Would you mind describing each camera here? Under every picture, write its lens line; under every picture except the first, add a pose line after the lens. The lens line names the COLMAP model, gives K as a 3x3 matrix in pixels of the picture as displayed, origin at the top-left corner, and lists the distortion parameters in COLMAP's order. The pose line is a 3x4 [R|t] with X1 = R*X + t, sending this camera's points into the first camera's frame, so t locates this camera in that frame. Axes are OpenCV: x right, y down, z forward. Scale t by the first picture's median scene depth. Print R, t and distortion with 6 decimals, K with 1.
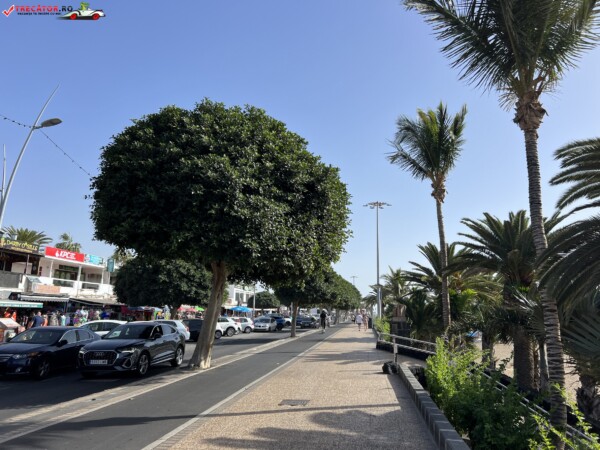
lens RADIAL K [[450.3, 0, 300.0], [0, 450.3, 225.0], [0, 0, 1]] dist [-0.000996, -0.001661]
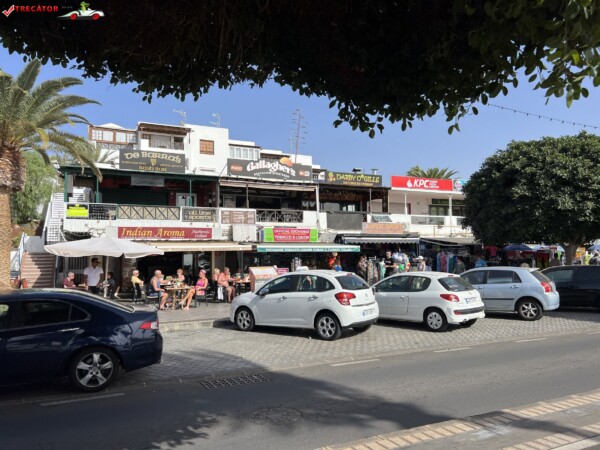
lens RADIAL K [[450.3, 0, 300.0], [0, 450.3, 225.0], [0, 0, 1]] dist [-0.000996, -0.001661]
pose [[0.525964, -0.084886, -0.846260, 0.015145], [0.183097, 0.982977, 0.015198, 0.096139], [0.830564, -0.162941, 0.532554, 0.456378]]
